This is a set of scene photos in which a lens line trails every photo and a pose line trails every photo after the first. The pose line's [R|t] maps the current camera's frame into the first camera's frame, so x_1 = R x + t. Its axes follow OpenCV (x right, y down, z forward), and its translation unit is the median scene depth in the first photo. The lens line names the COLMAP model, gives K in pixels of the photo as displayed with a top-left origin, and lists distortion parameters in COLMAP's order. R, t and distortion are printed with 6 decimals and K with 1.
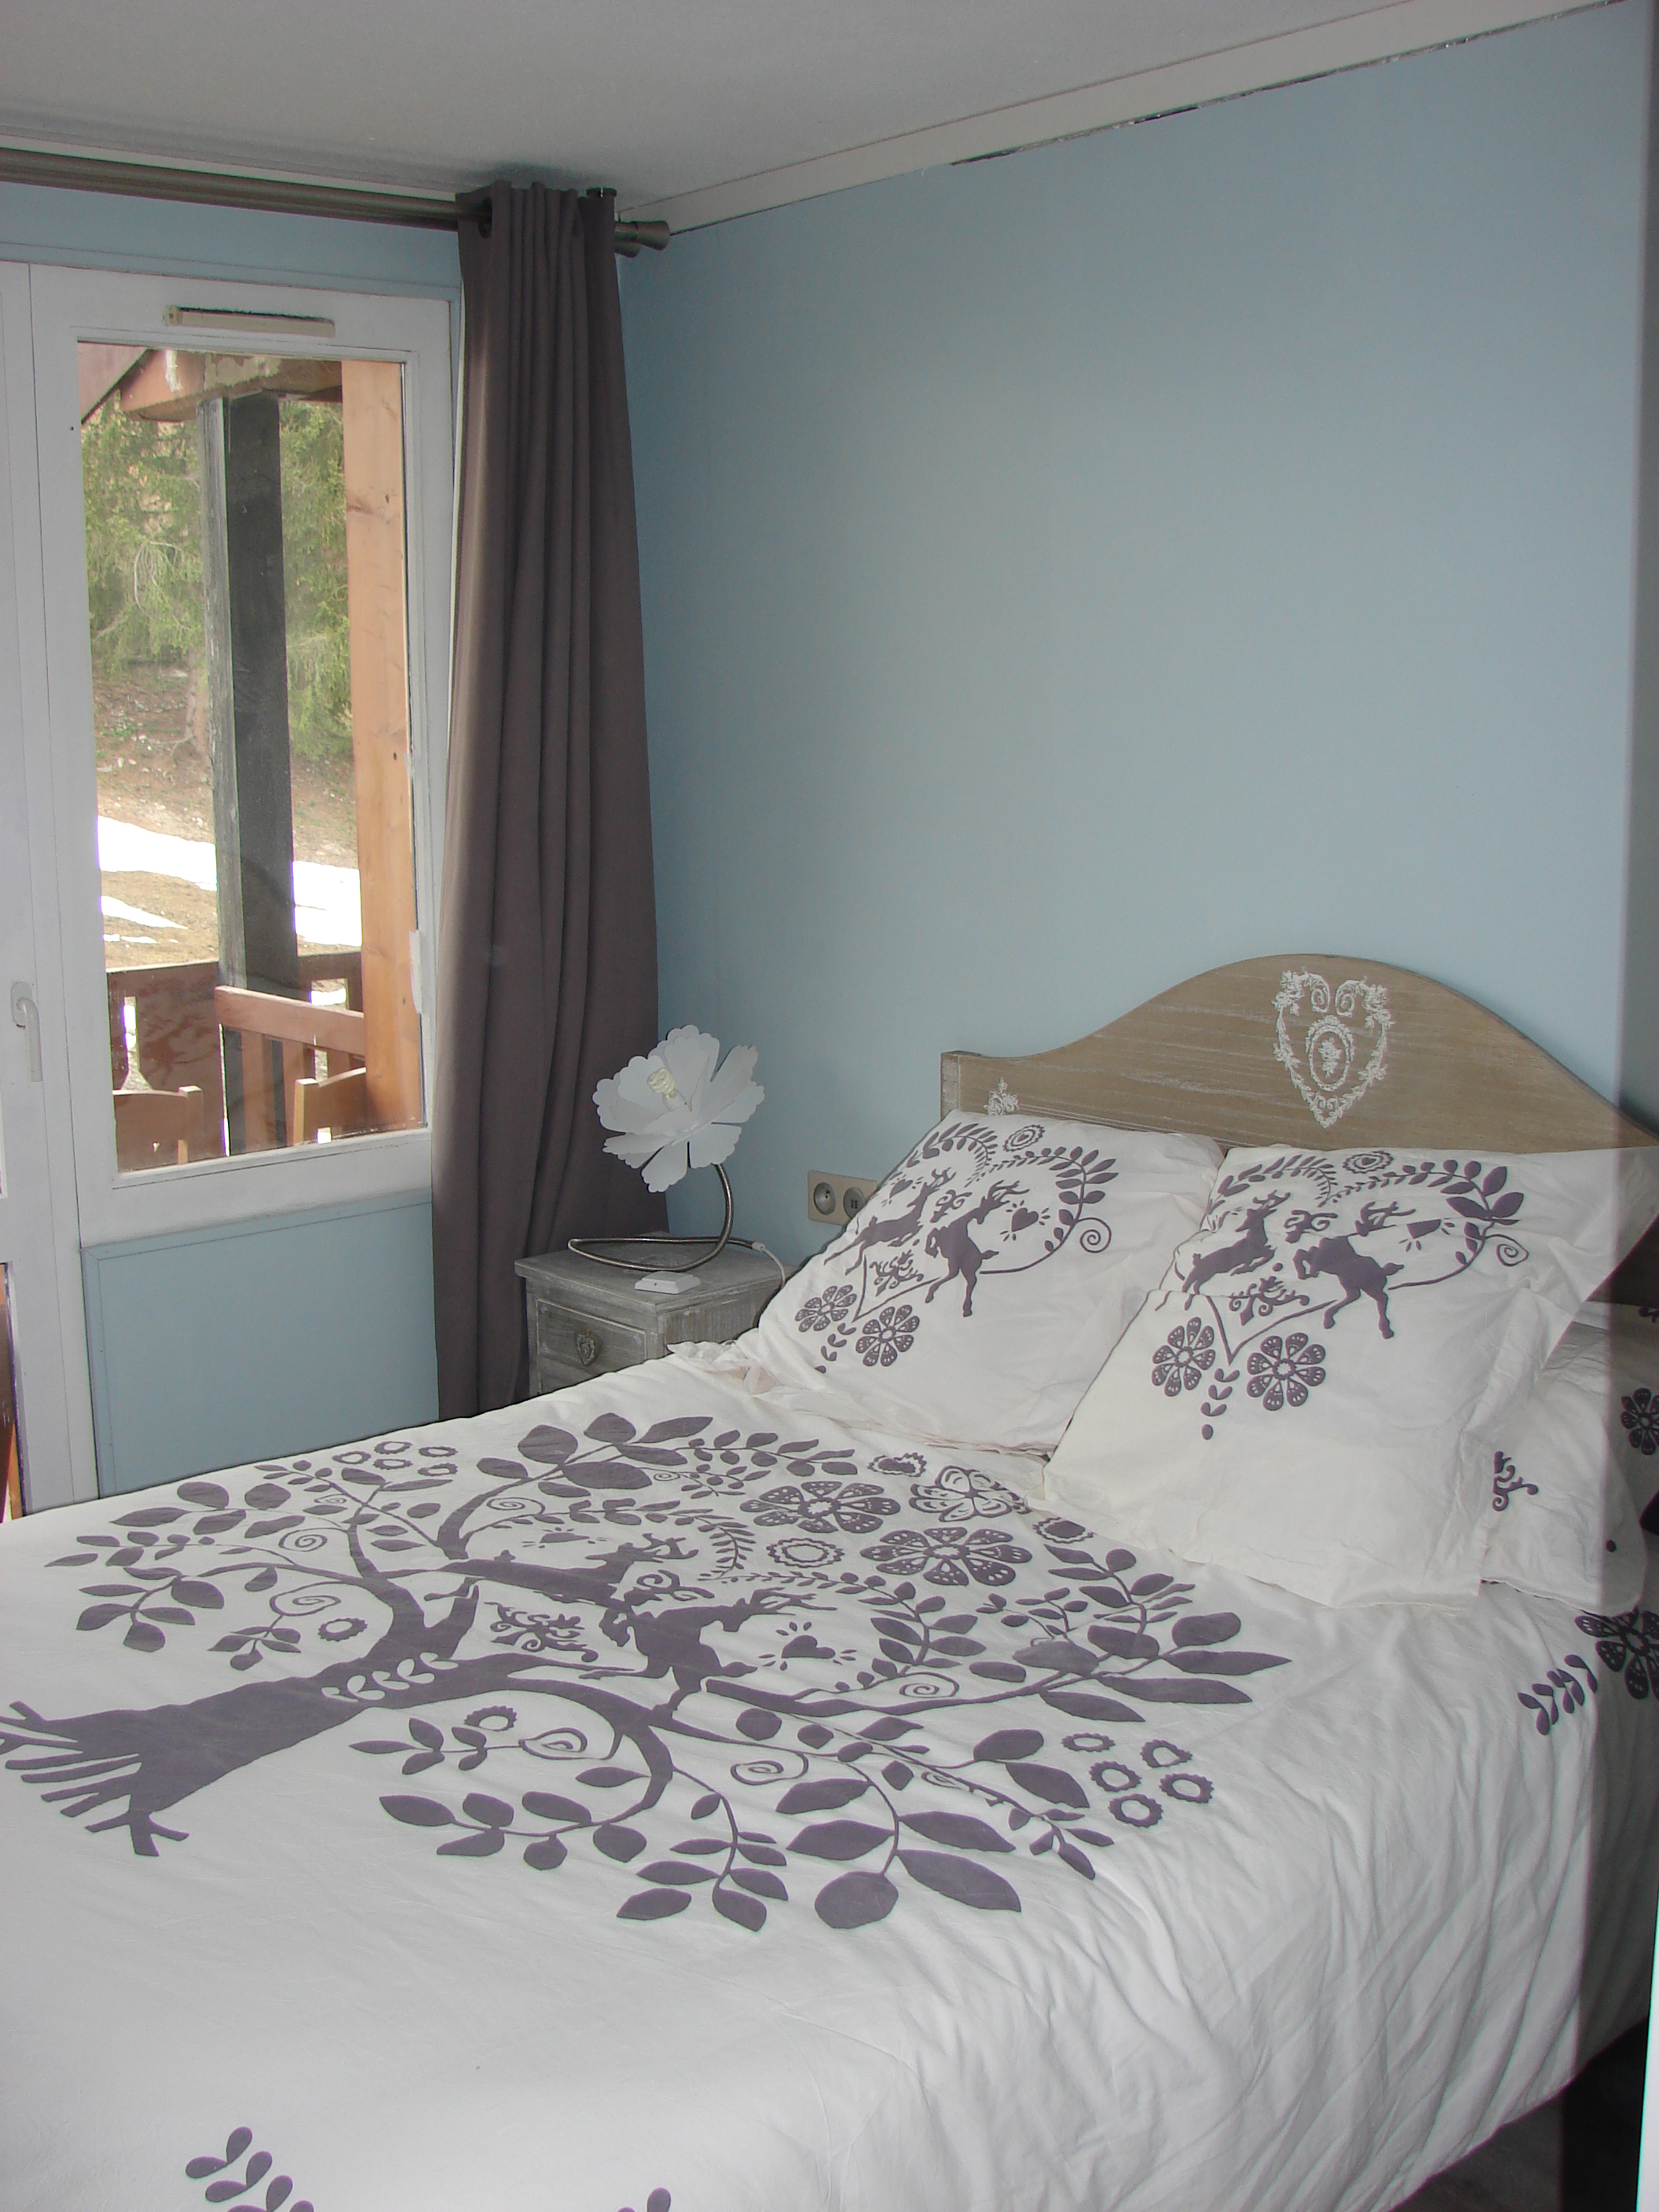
lens RADIAL K [[2383.4, 0, 829.5], [0, 2383.4, 1106.0], [0, 0, 1]] dist [-0.218677, 0.286566]
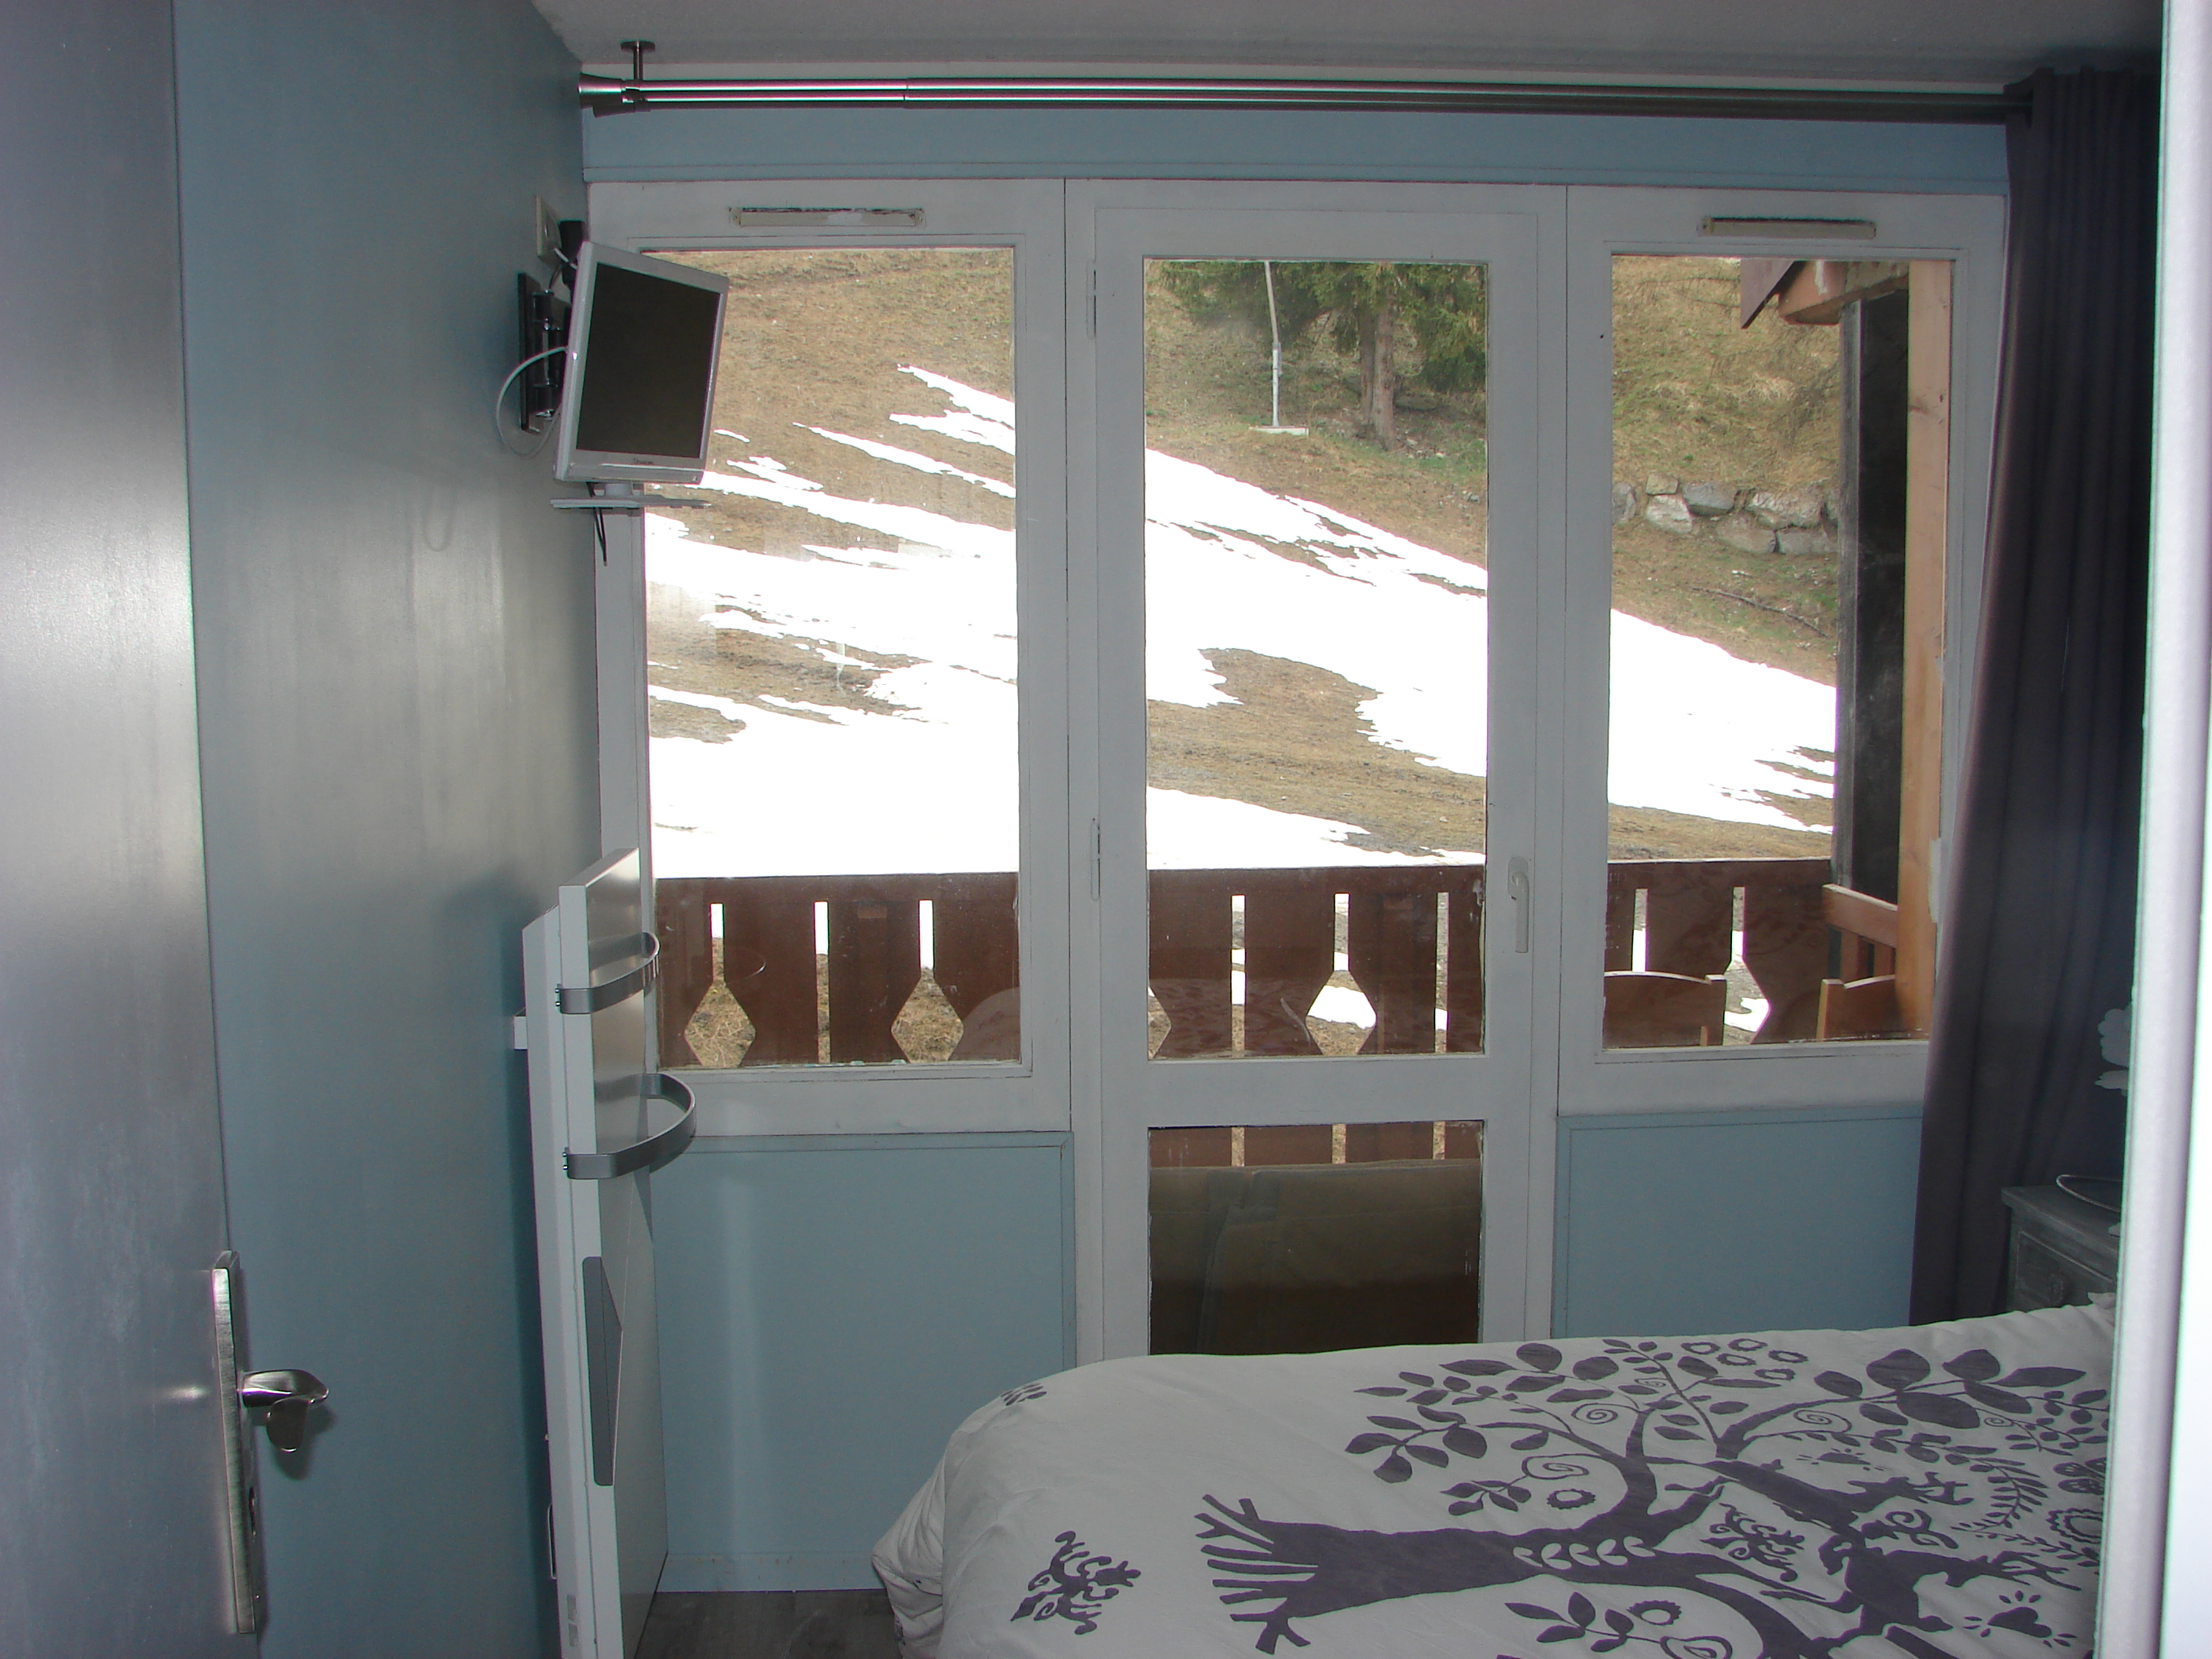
lens RADIAL K [[2383.4, 0, 1105.9], [0, 2383.4, 869.1], [0, 0, 1]] dist [-0.218677, 0.286566]
pose [[0.806492, 0.074245, -0.586565, 0.187879], [-0.107895, 0.993907, -0.022546, -0.004219], [0.581317, 0.081471, 0.809588, 0.033328]]
